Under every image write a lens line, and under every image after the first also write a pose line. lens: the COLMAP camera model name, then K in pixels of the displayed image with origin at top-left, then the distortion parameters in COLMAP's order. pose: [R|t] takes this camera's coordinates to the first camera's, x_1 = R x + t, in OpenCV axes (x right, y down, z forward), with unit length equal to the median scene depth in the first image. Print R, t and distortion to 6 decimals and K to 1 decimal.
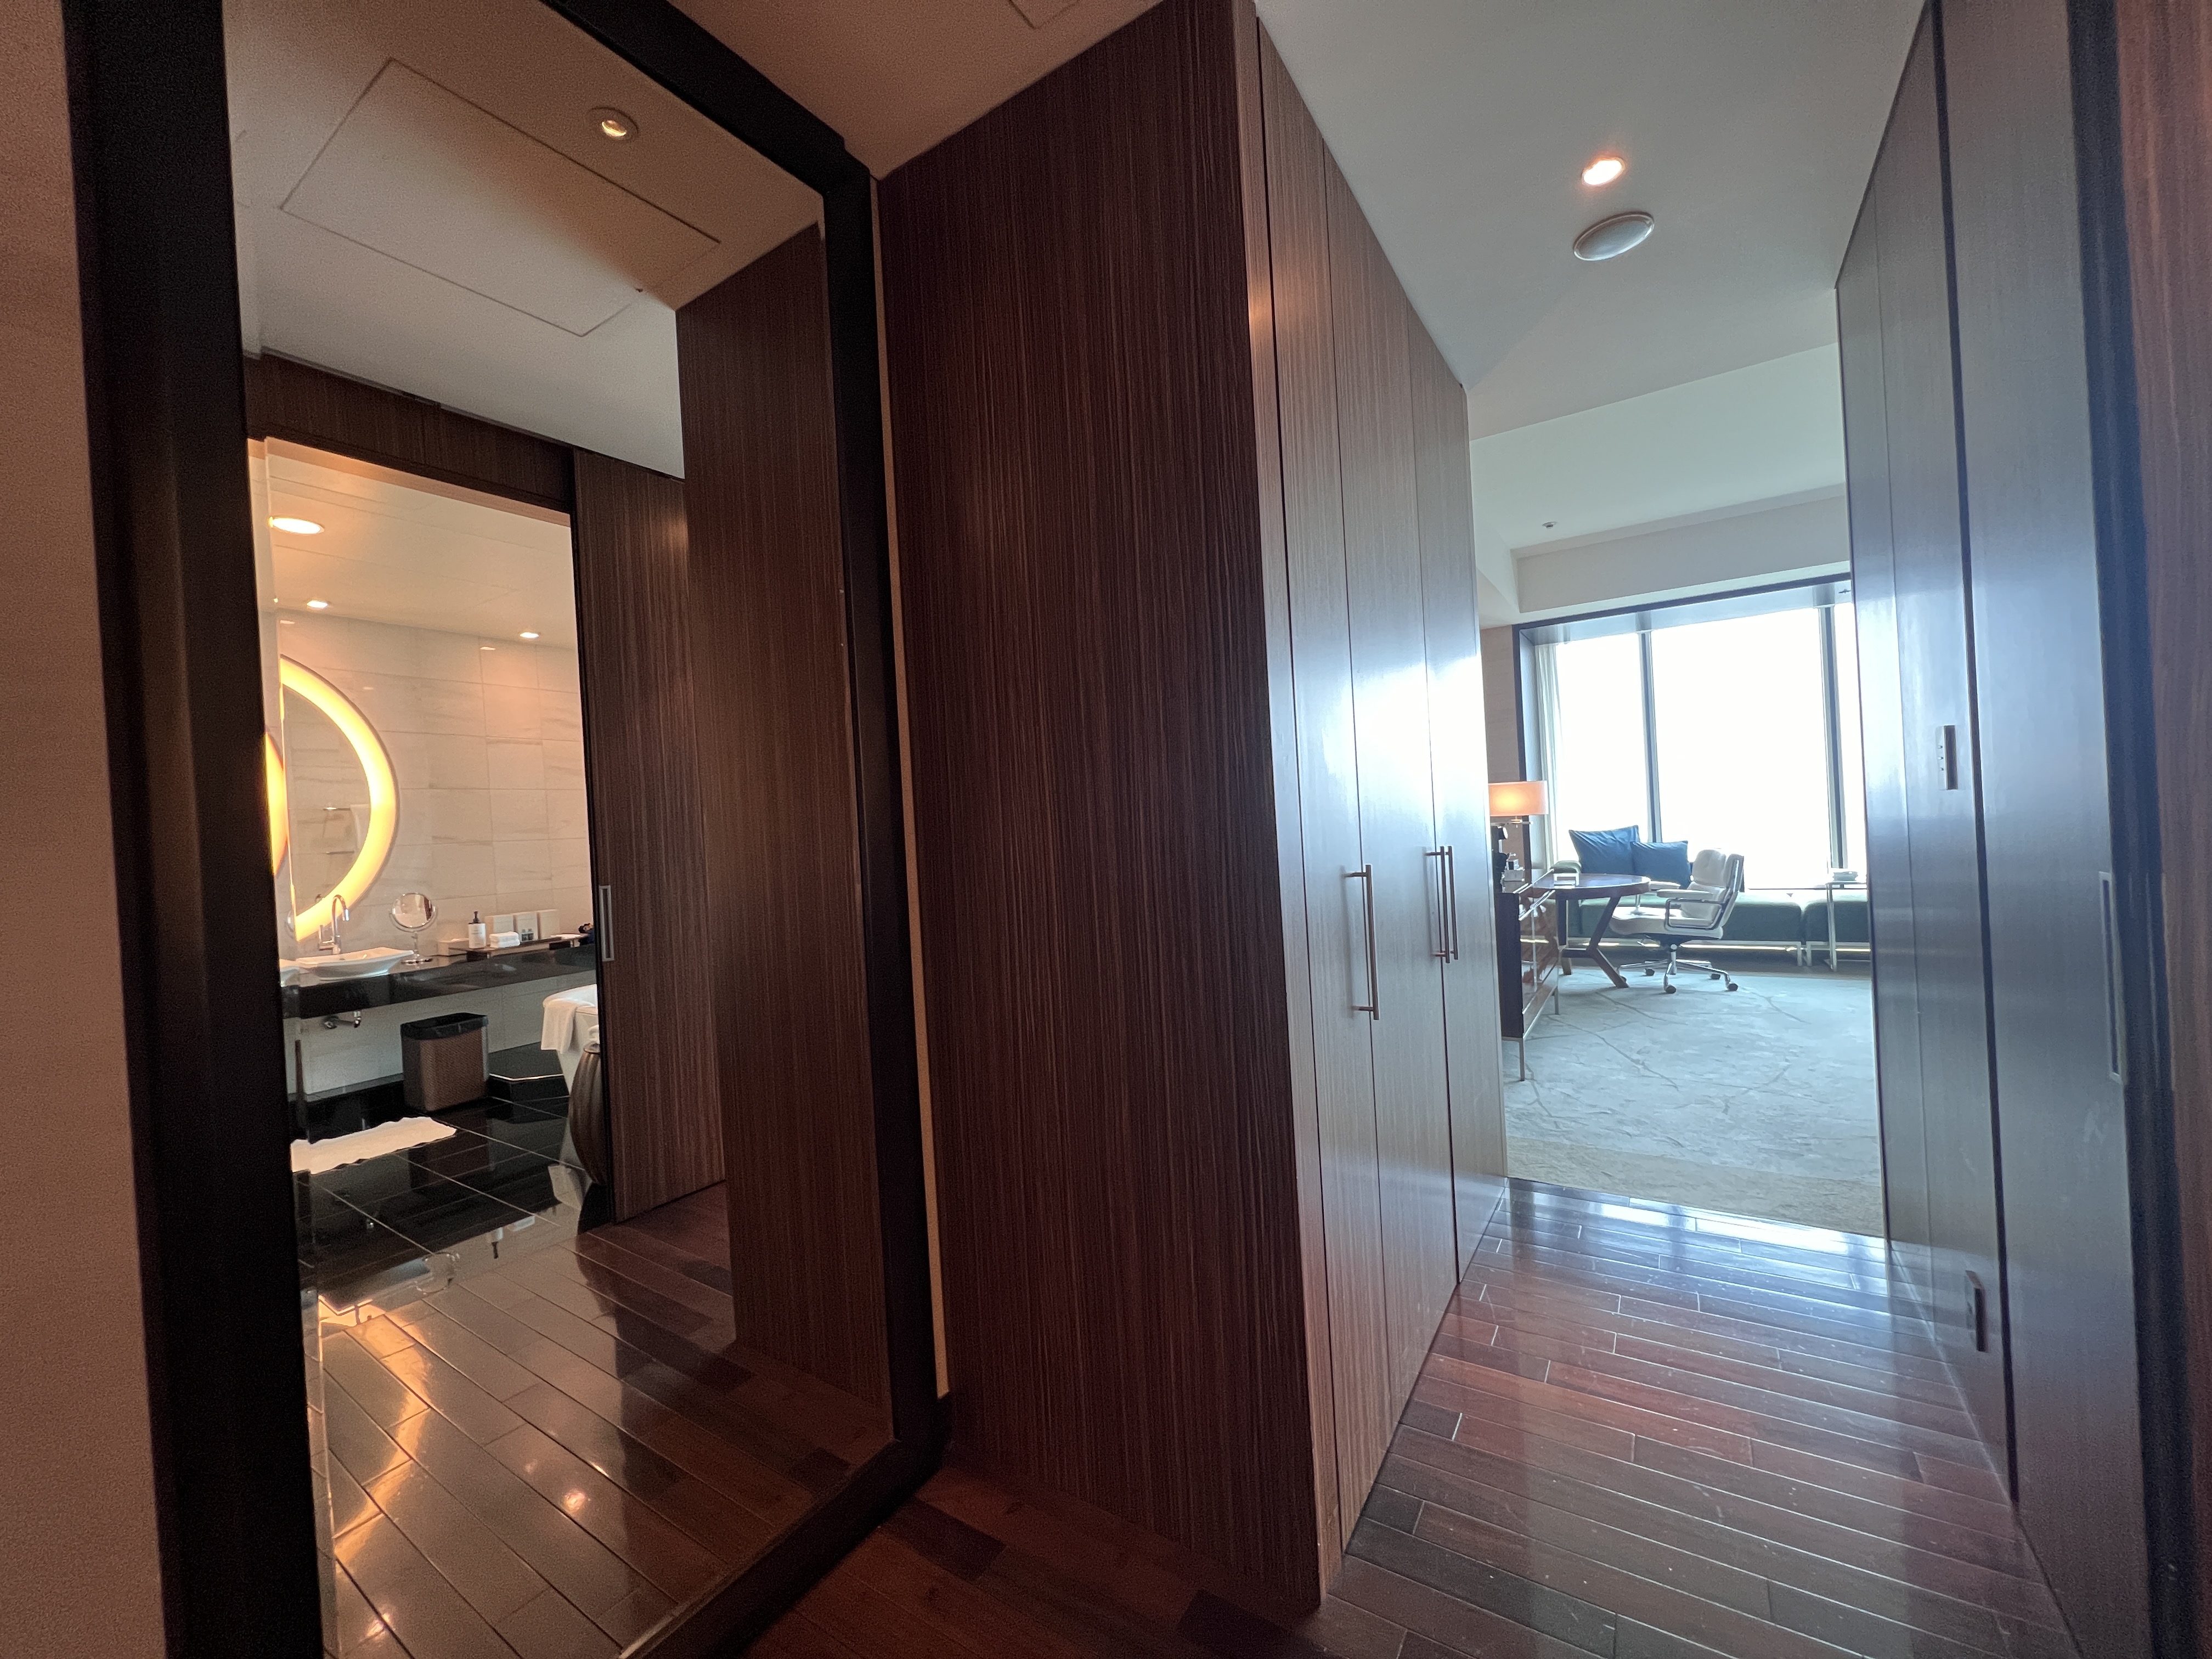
lens RADIAL K [[886.1, 0, 1100.6], [0, 886.1, 829.7], [0, 0, 1]] dist [-0.001634, 0.003191]
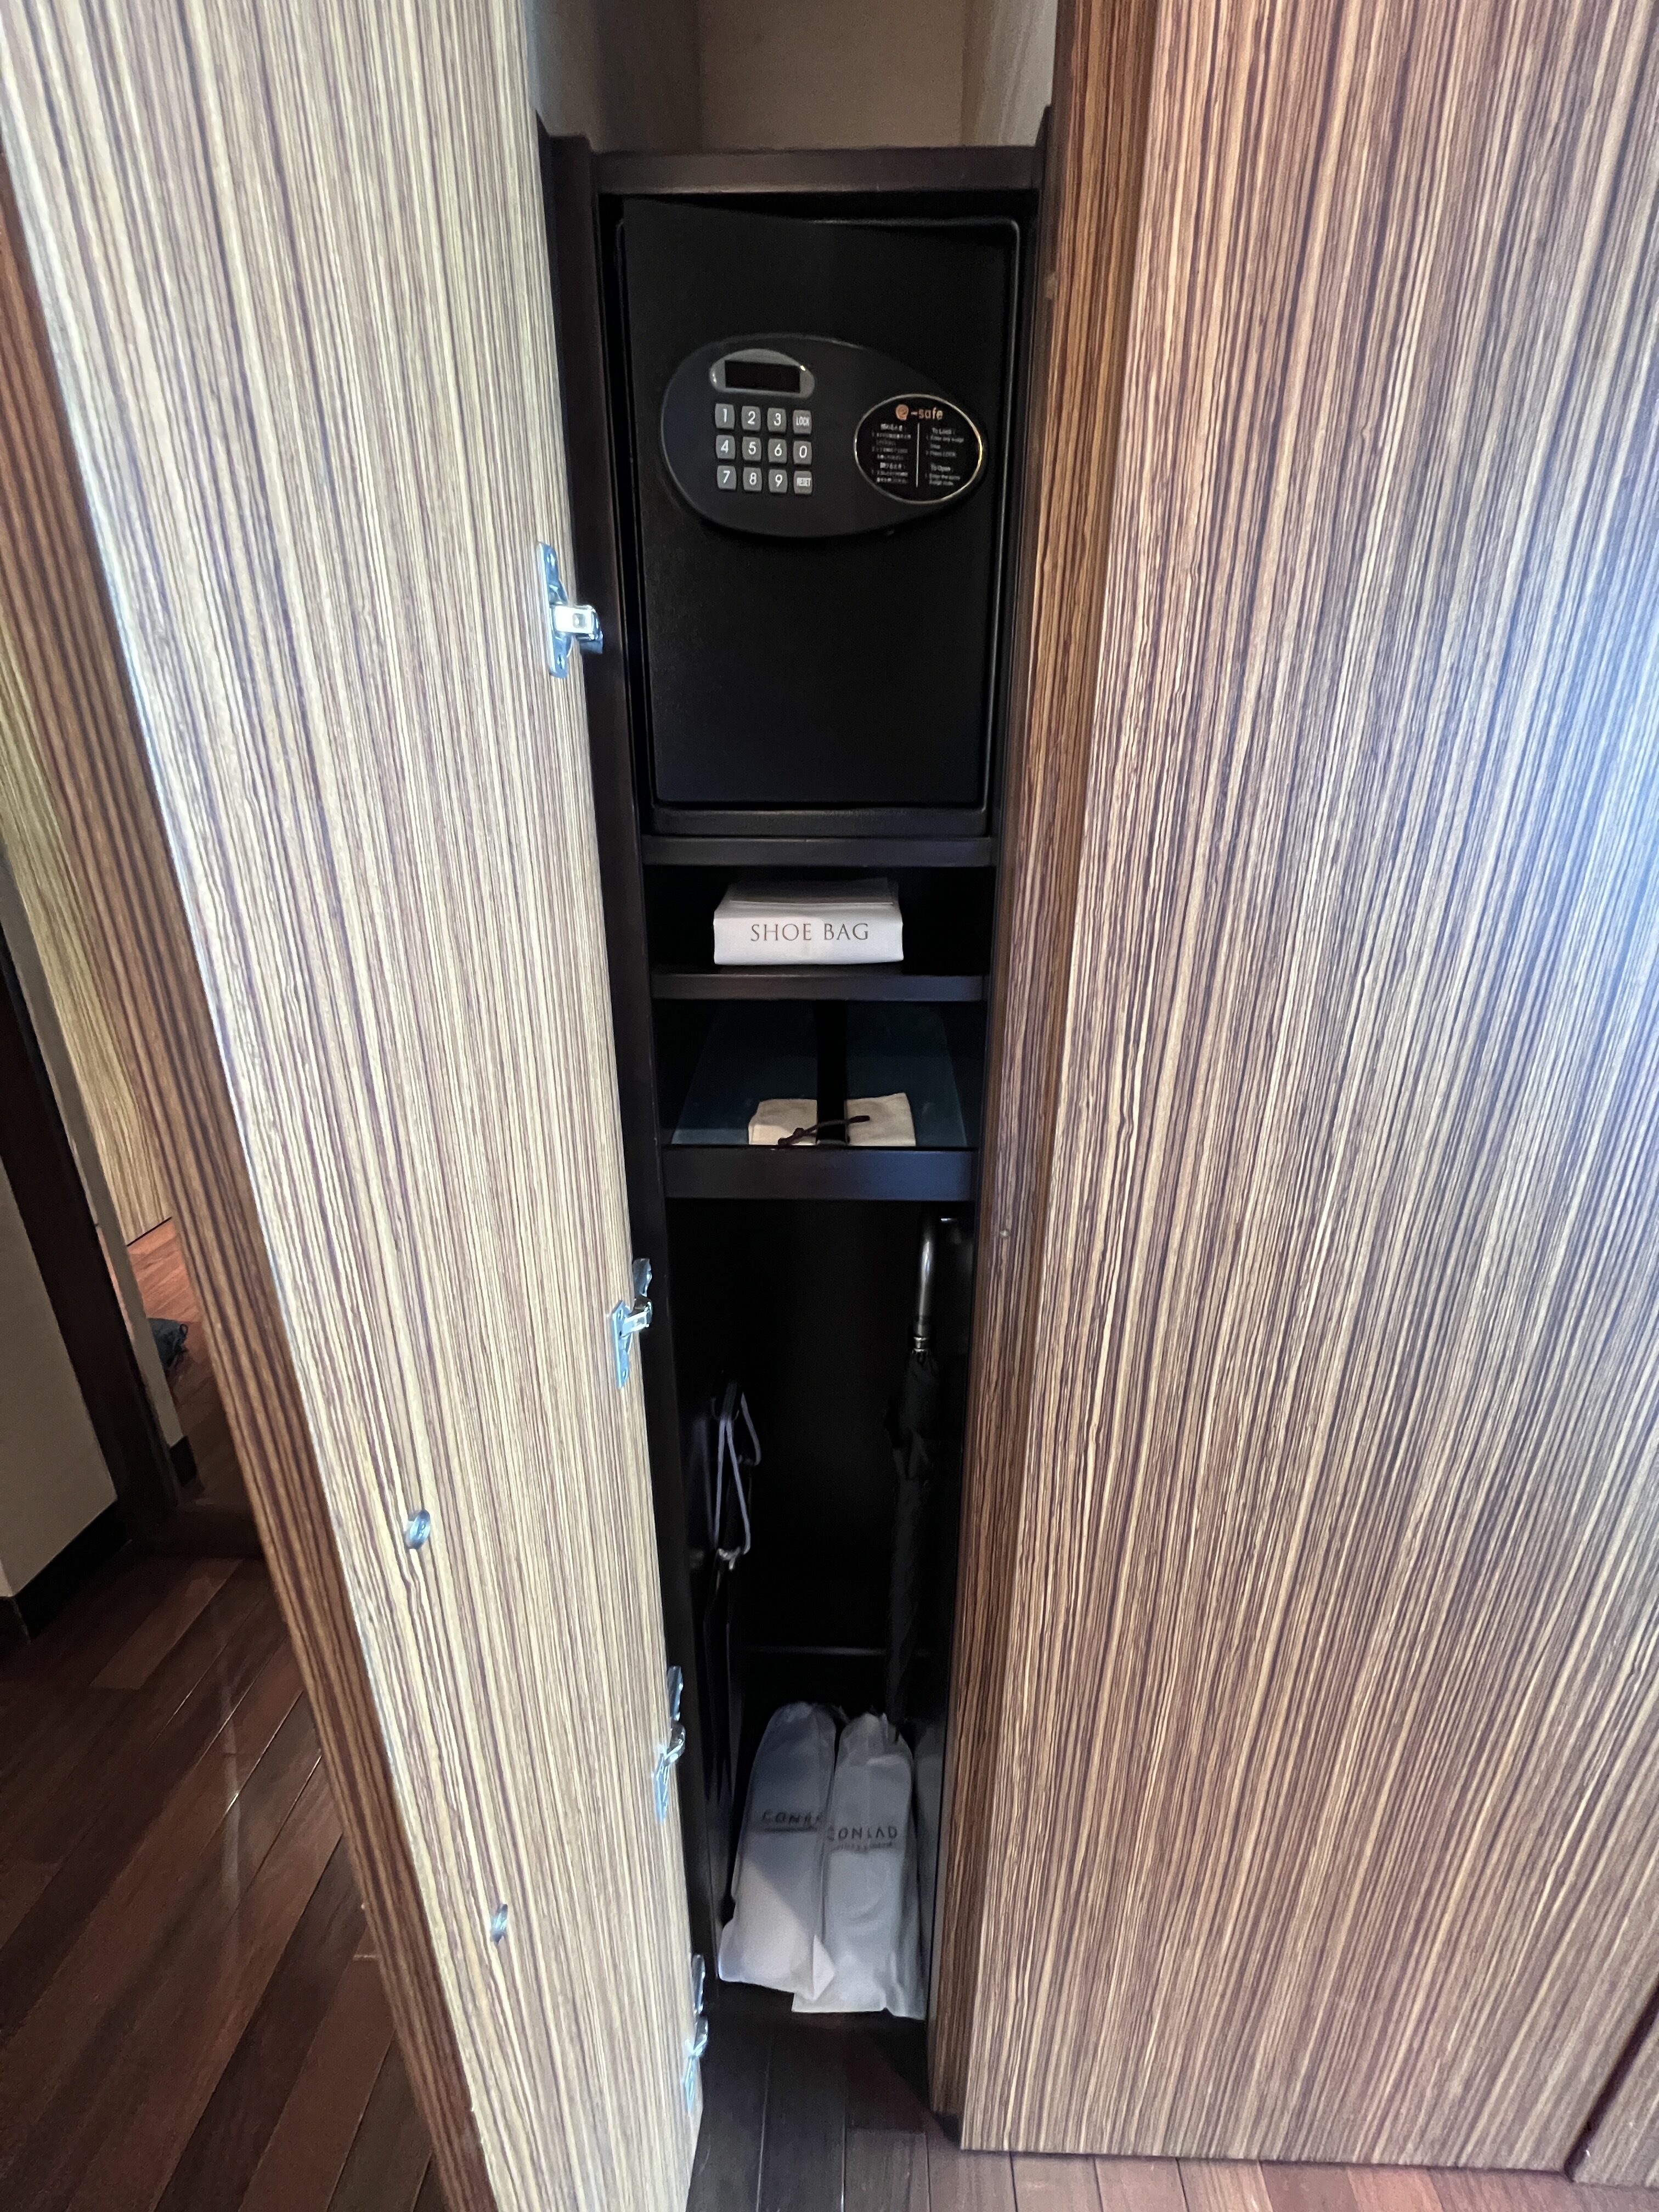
lens RADIAL K [[886.1, 0, 829.5], [0, 886.1, 1106.0], [0, 0, 1]] dist [-0.001634, 0.003191]
pose [[-0.818825, -0.243677, 0.519756, 0.056739], [0.042766, -0.928810, -0.368080, 0.041521], [0.572447, -0.279165, 0.770954, 0.596956]]
